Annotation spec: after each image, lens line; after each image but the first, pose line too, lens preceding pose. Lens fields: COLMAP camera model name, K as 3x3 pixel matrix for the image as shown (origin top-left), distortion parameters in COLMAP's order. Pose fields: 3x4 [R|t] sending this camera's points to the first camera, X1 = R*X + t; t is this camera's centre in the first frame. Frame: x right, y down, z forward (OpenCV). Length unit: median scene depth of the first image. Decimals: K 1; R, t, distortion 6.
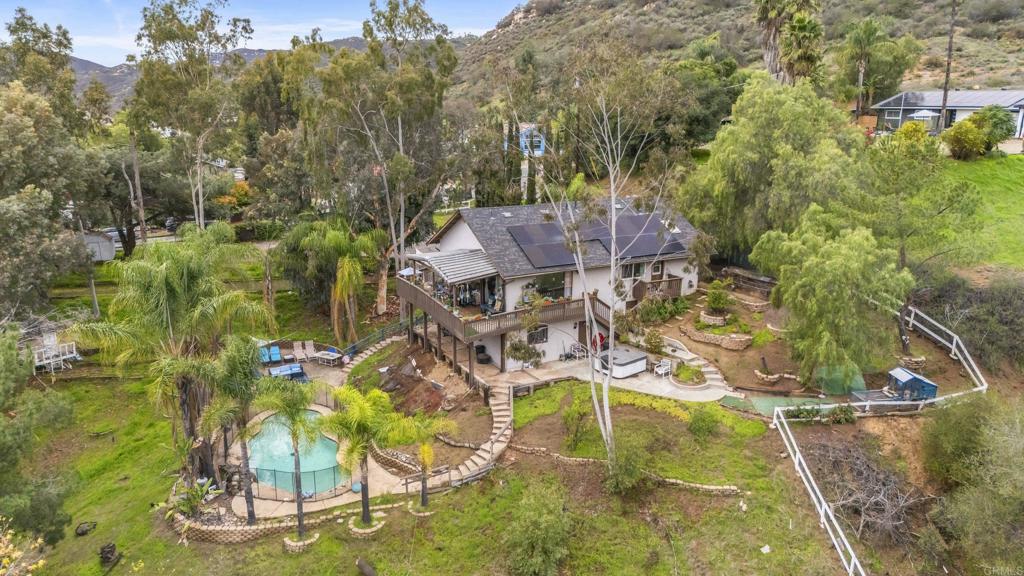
lens RADIAL K [[761.1, 0, 517.6], [0, 761.1, 293.7], [0, 0, 1]] dist [0.043064, -0.027727]
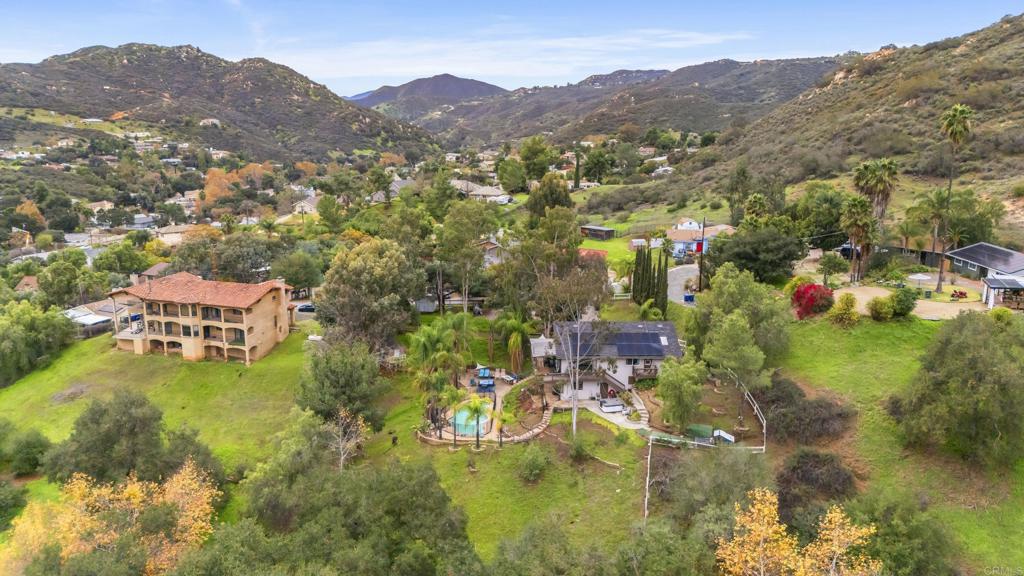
lens RADIAL K [[761.1, 0, 502.6], [0, 761.1, 287.6], [0, 0, 1]] dist [0.043064, -0.027727]
pose [[0.885050, 0.103785, -0.453779, 0.806620], [-0.114571, 0.993408, 0.003746, -0.209626], [0.451177, 0.048674, 0.891106, -1.045866]]
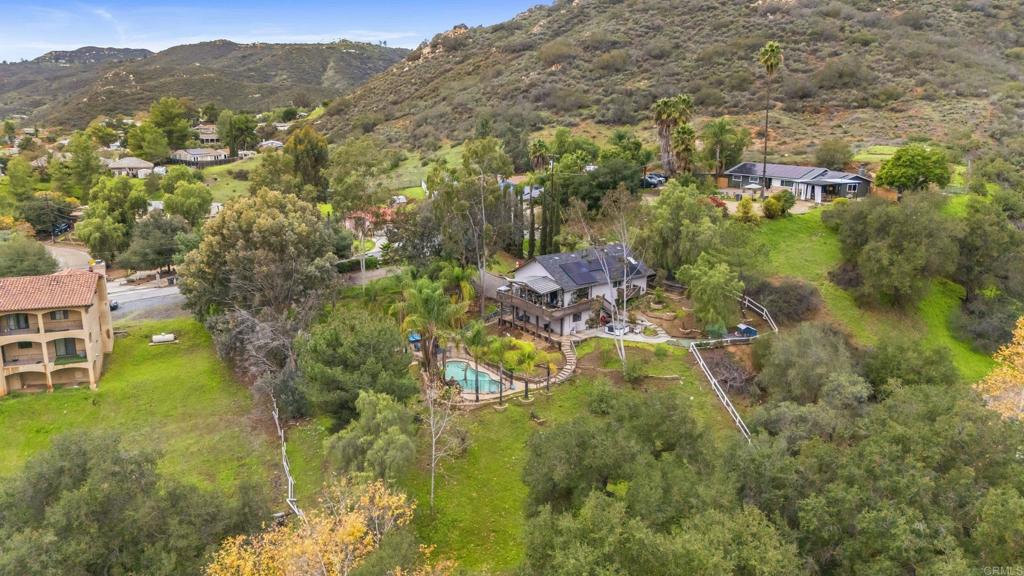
lens RADIAL K [[761.1, 0, 515.7], [0, 761.1, 290.3], [0, 0, 1]] dist [0.043064, -0.027727]
pose [[0.986777, -0.035979, 0.158037, -0.474178], [0.036792, 0.999320, -0.002222, -0.020165], [-0.157850, 0.008007, 0.987431, -1.037264]]
